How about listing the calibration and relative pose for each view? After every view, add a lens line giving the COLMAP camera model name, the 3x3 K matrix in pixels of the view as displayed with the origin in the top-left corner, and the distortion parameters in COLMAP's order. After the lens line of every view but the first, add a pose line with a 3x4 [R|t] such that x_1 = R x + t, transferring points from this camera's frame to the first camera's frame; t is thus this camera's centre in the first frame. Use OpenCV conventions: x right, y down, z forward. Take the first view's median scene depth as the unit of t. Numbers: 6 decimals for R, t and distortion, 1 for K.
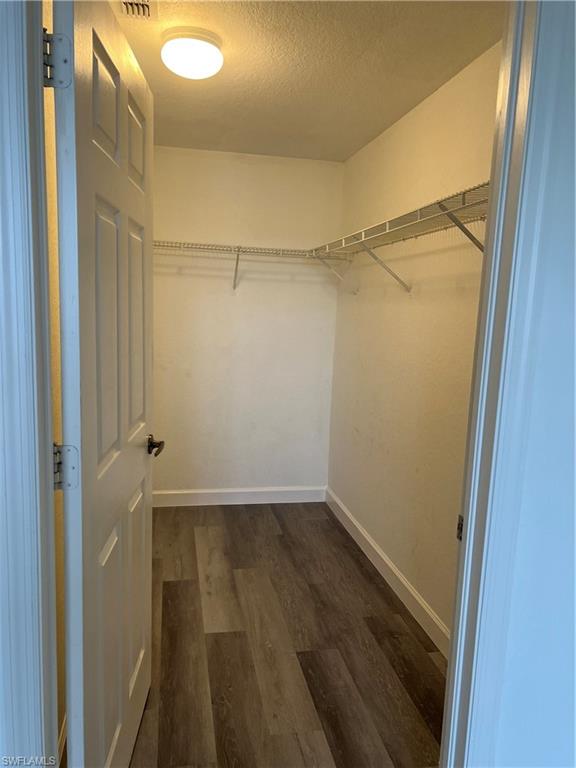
lens RADIAL K [[579.9, 0, 290.3], [0, 579.9, 382.7], [0, 0, 1]] dist [0.021698, -0.034060]
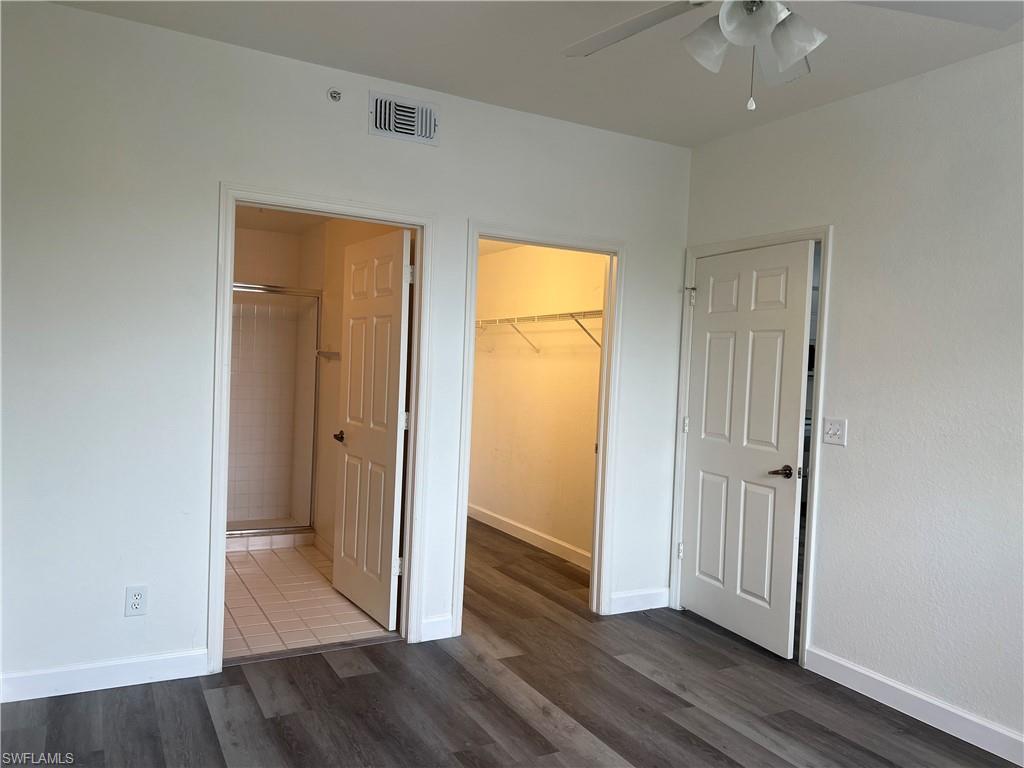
lens RADIAL K [[773.2, 0, 511.8], [0, 773.2, 385.2], [0, 0, 1]] dist [0.021698, -0.034060]
pose [[0.959659, -0.007524, 0.281065, -0.541906], [0.031623, 0.996187, -0.081305, 0.117934], [-0.279382, 0.086913, 0.956238, -1.165680]]
